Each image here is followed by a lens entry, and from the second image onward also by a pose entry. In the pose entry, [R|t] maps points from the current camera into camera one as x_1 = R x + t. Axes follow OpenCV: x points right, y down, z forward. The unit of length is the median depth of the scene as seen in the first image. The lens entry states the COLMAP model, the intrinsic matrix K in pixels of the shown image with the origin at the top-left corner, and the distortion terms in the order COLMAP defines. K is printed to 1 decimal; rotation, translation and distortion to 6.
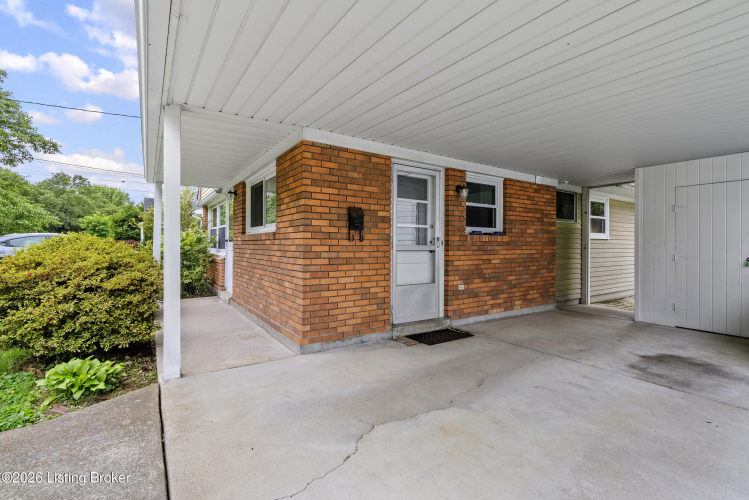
lens RADIAL K [[345.6, 0, 375.2], [0, 345.6, 232.7], [0, 0, 1]] dist [0.000133, 0.000196]
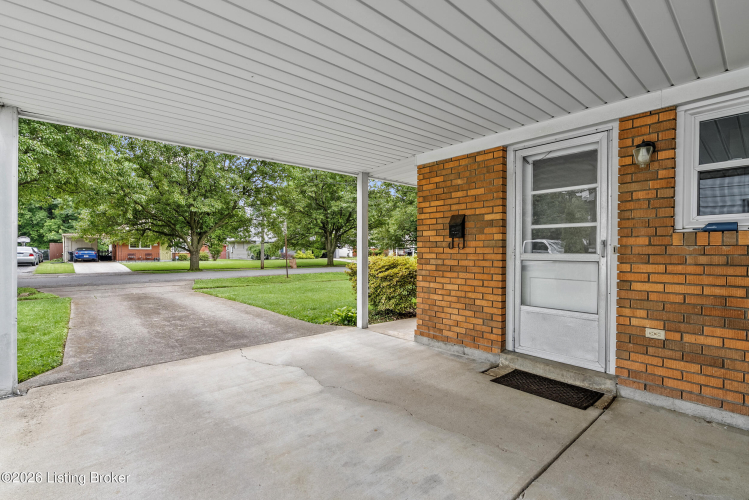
lens RADIAL K [[345.3, 0, 375.4], [0, 345.3, 245.4], [0, 0, 1]] dist [0.000190, 0.000187]
pose [[0.127973, -0.021026, -0.991555, 0.887892], [0.032327, 0.999332, -0.017019, 0.023086], [0.991251, -0.029876, 0.128568, 0.635712]]
